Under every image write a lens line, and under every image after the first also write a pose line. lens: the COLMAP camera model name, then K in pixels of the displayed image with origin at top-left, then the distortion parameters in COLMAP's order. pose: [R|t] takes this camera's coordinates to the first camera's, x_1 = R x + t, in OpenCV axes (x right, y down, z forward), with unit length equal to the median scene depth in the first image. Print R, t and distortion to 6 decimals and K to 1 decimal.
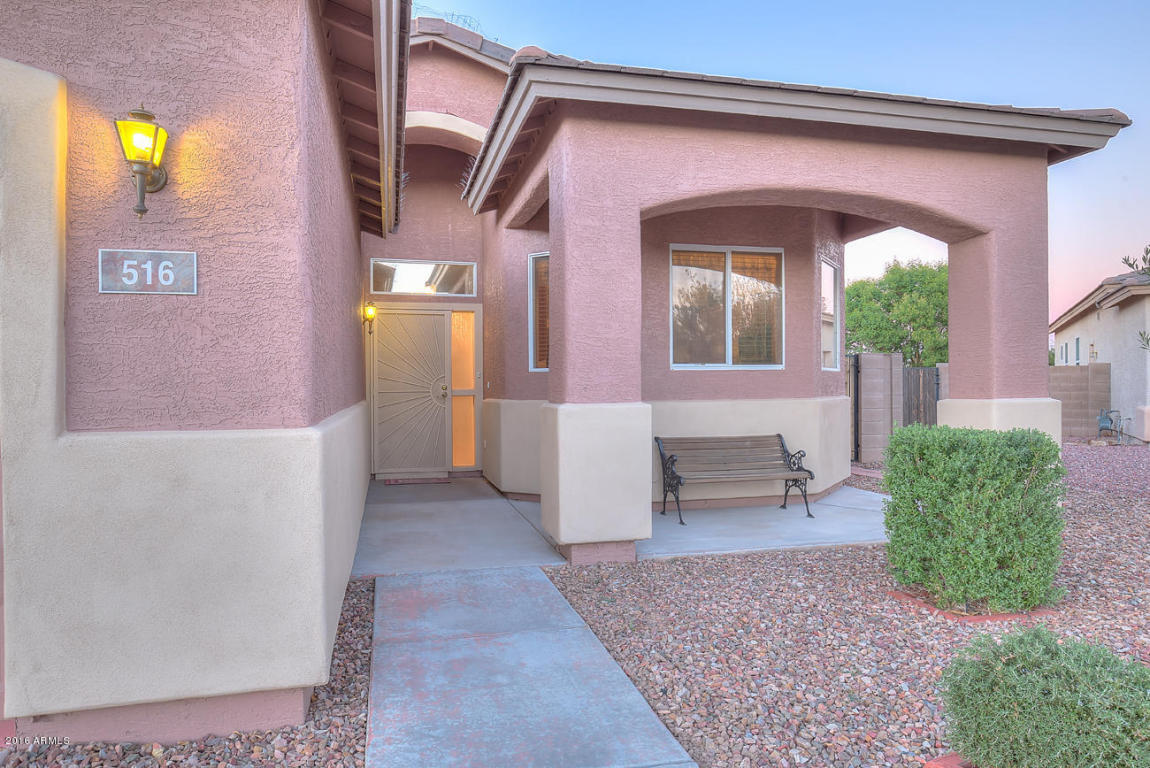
lens RADIAL K [[721.4, 0, 582.1], [0, 721.4, 381.6], [0, 0, 1]] dist [0.008137, 0.001920]
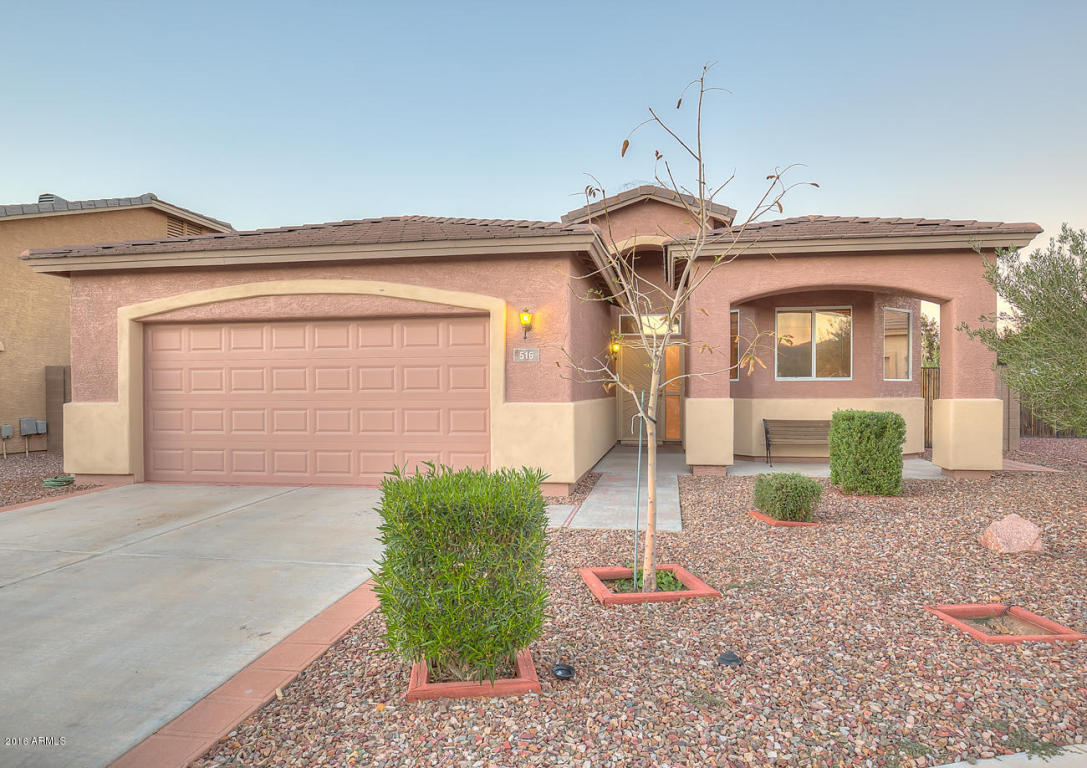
lens RADIAL K [[665.2, 0, 544.3], [0, 665.2, 385.5], [0, 0, 1]] dist [-0.000135, -0.000005]
pose [[0.900542, 0.002480, -0.434762, 0.416899], [-0.002468, 0.999997, 0.000592, -0.005794], [0.434763, 0.000540, 0.900545, -0.886681]]
